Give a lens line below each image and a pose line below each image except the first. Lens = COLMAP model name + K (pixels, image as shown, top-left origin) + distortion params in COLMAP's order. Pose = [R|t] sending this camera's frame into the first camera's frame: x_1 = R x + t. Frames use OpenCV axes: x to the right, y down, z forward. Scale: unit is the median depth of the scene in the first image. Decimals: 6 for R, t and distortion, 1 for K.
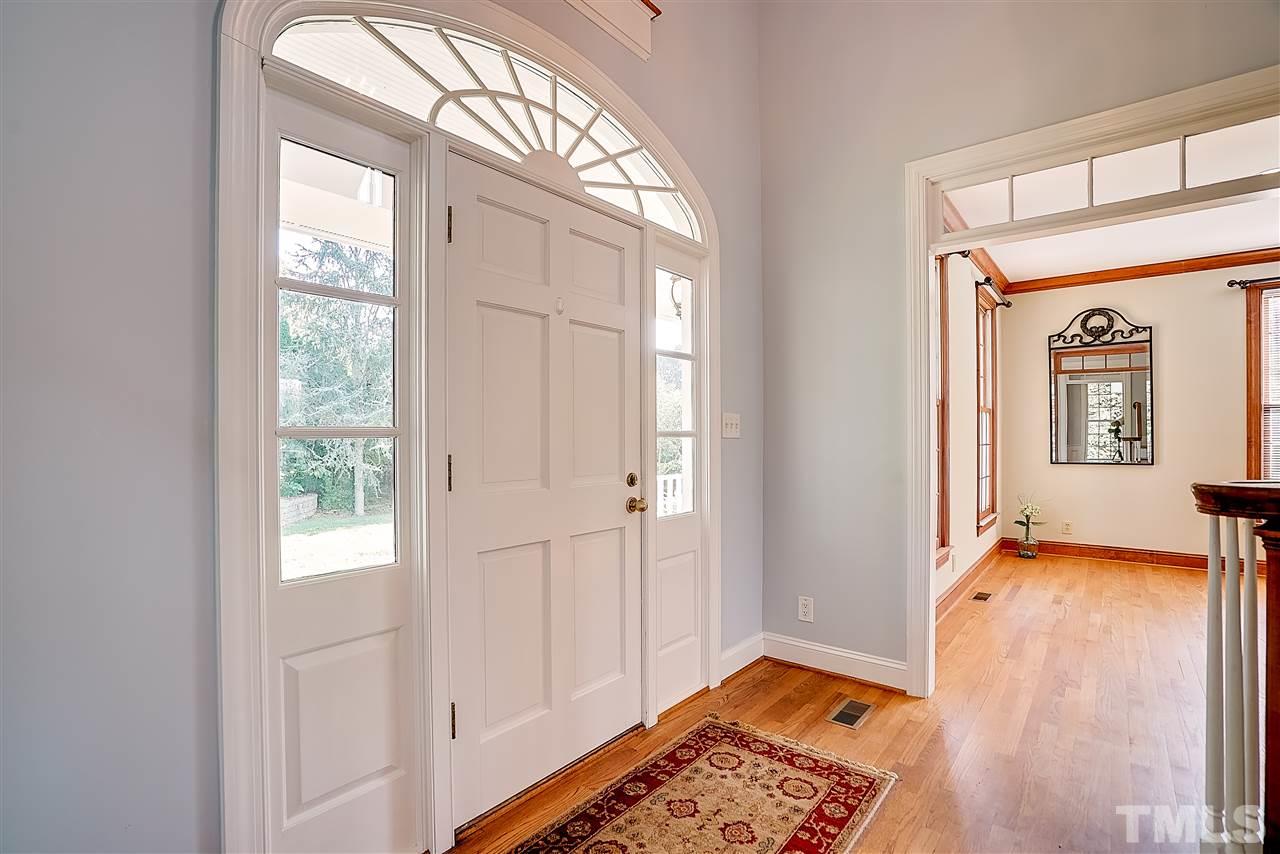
lens RADIAL K [[611.2, 0, 640.4], [0, 611.2, 428.2], [0, 0, 1]] dist [0.046148, 0.001886]
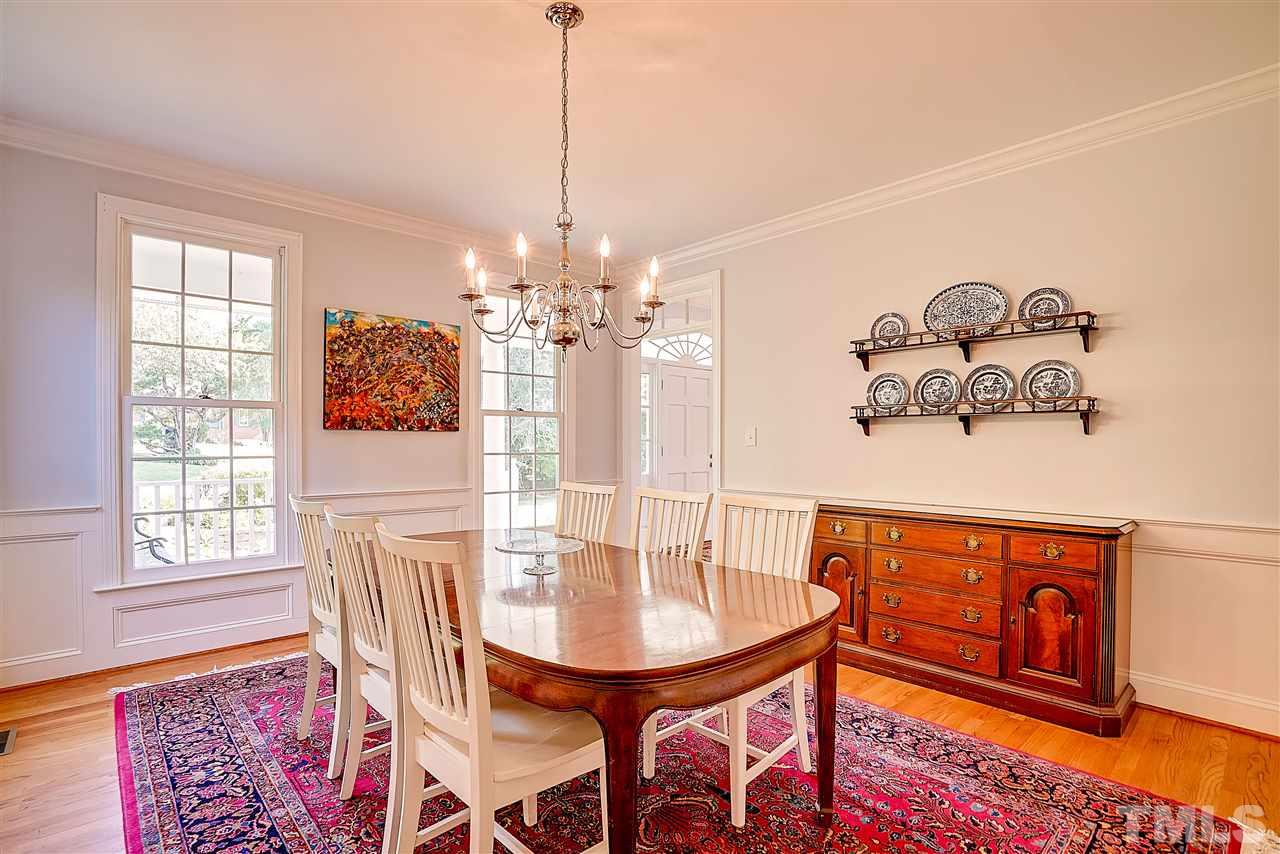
lens RADIAL K [[611.2, 0, 639.7], [0, 611.2, 436.6], [0, 0, 1]] dist [0.046148, 0.001886]
pose [[0.989126, 0.008805, -0.146805, 0.091100], [-0.009111, 0.999957, -0.001410, -0.007010], [0.146786, 0.002733, 0.989165, -2.354524]]
